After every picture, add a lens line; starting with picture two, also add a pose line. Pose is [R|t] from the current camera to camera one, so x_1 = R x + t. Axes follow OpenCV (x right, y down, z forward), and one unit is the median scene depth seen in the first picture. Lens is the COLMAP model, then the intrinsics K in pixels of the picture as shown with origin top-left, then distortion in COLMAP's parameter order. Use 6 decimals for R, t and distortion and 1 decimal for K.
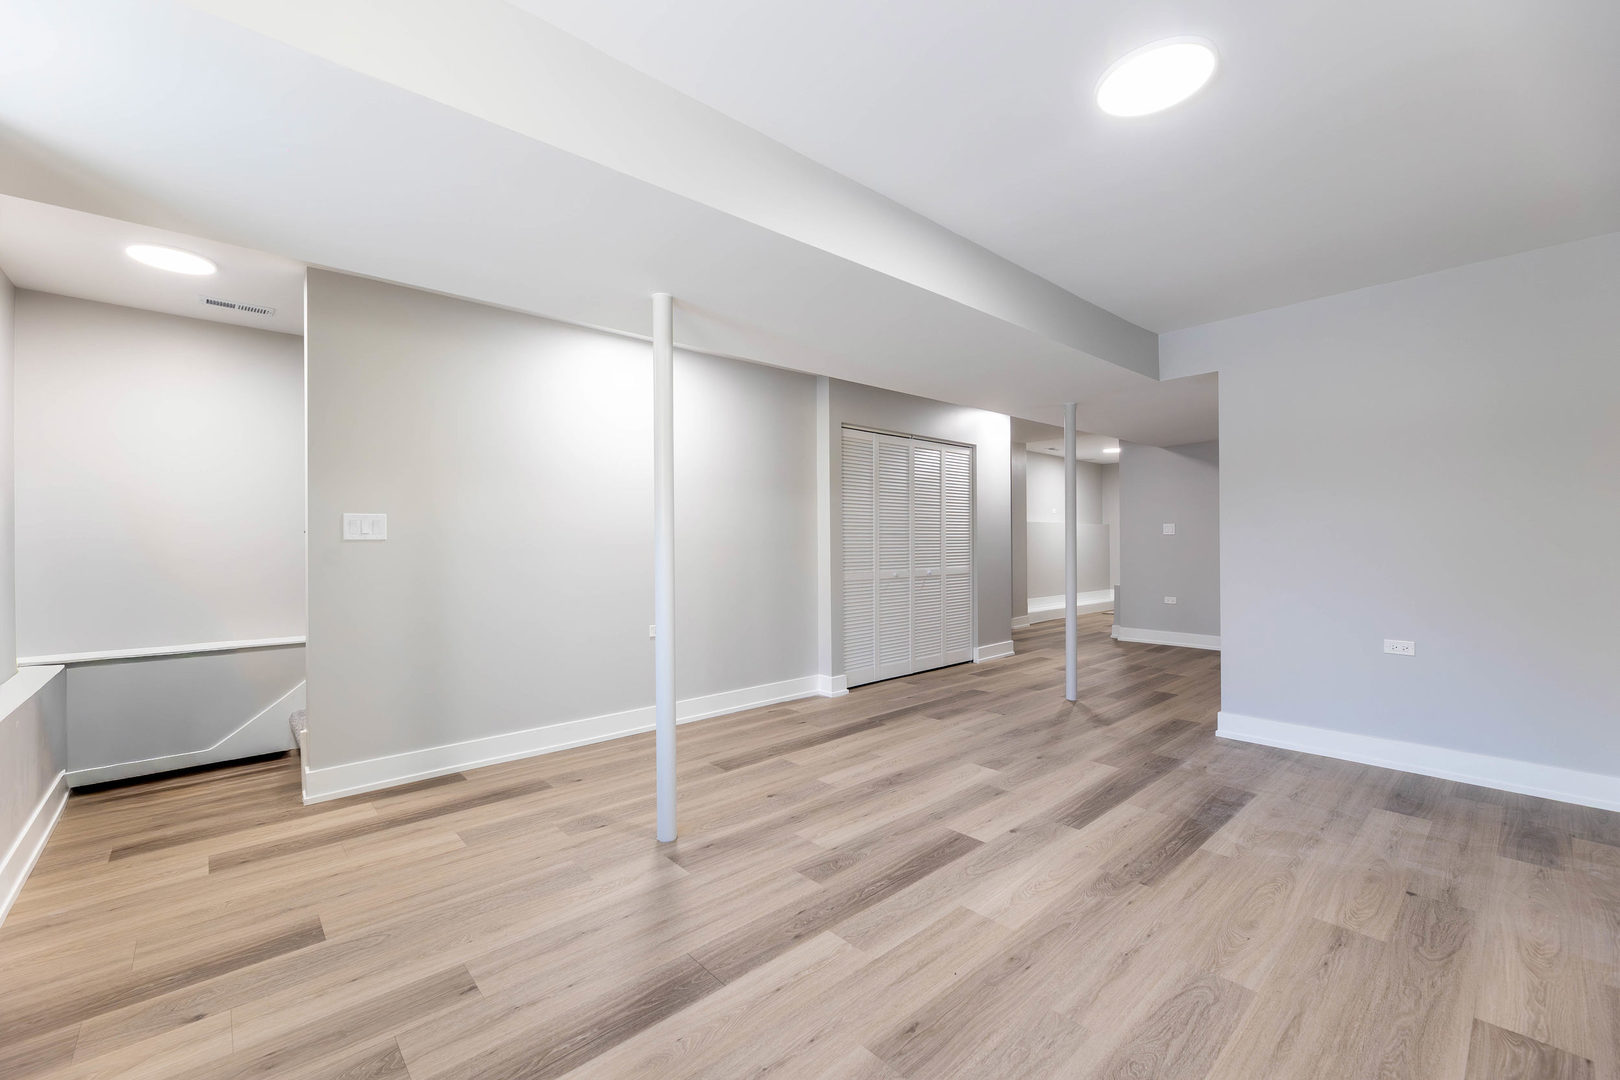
lens RADIAL K [[656.8, 0, 802.6], [0, 656.8, 542.5], [0, 0, 1]] dist [-0.005113, -0.000686]
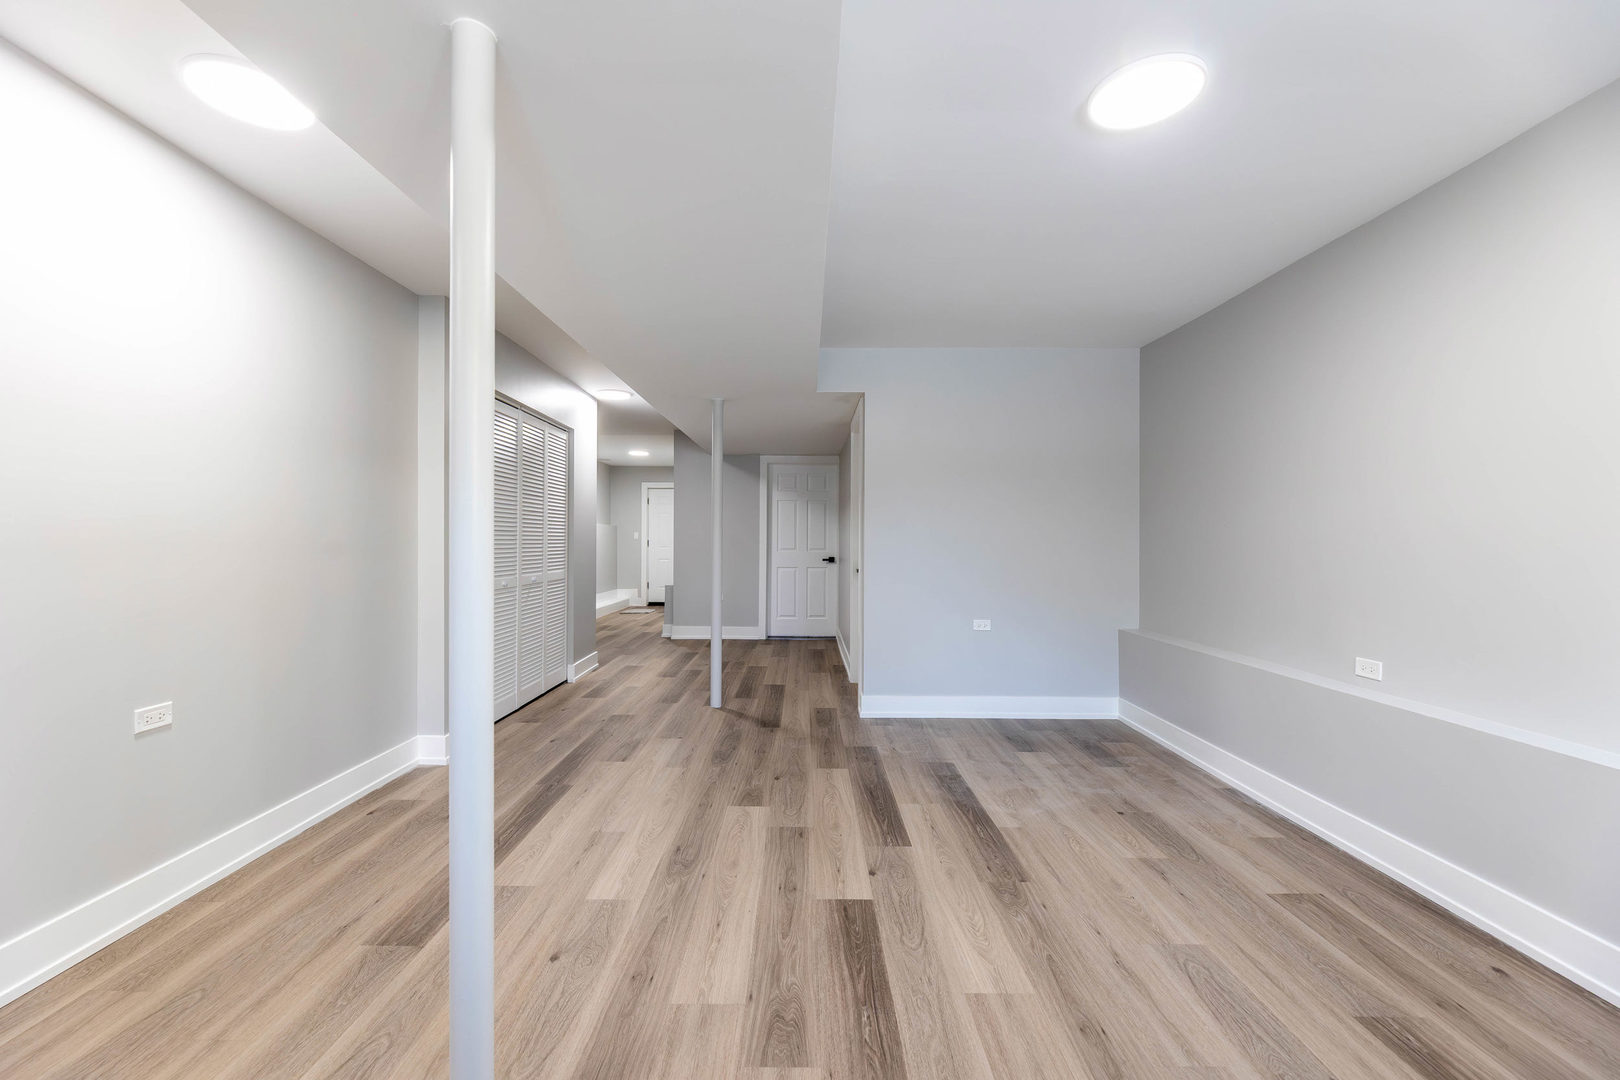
lens RADIAL K [[651.0, 0, 797.2], [0, 651.0, 540.5], [0, 0, 1]] dist [-0.004461, -0.000508]
pose [[0.674463, 0.010669, 0.738231, -0.368556], [-0.008719, 0.999941, -0.006485, 0.001096], [-0.738257, -0.002062, 0.674517, 0.456077]]
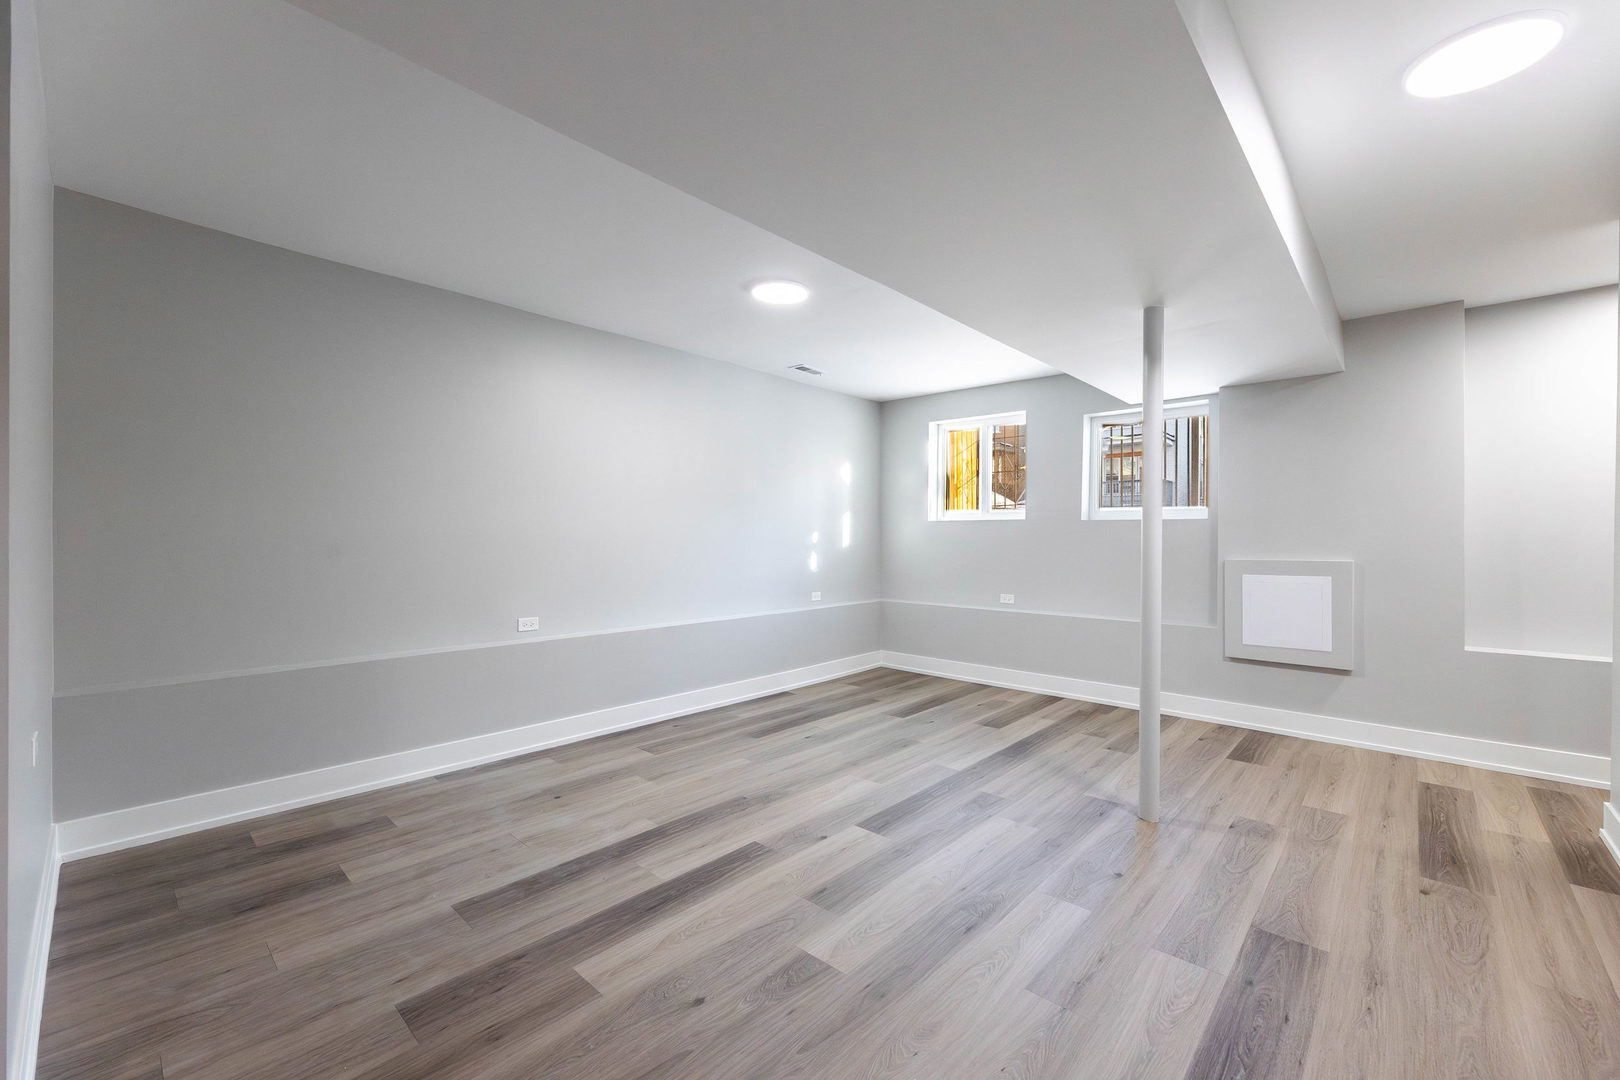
lens RADIAL K [[651.0, 0, 797.2], [0, 651.0, 540.5], [0, 0, 1]] dist [-0.004461, -0.000508]
pose [[-0.996999, 0.003839, -0.077321, 0.405322], [0.003276, 0.999967, 0.007408, -0.010103], [0.077347, 0.007132, -0.996979, 1.833744]]
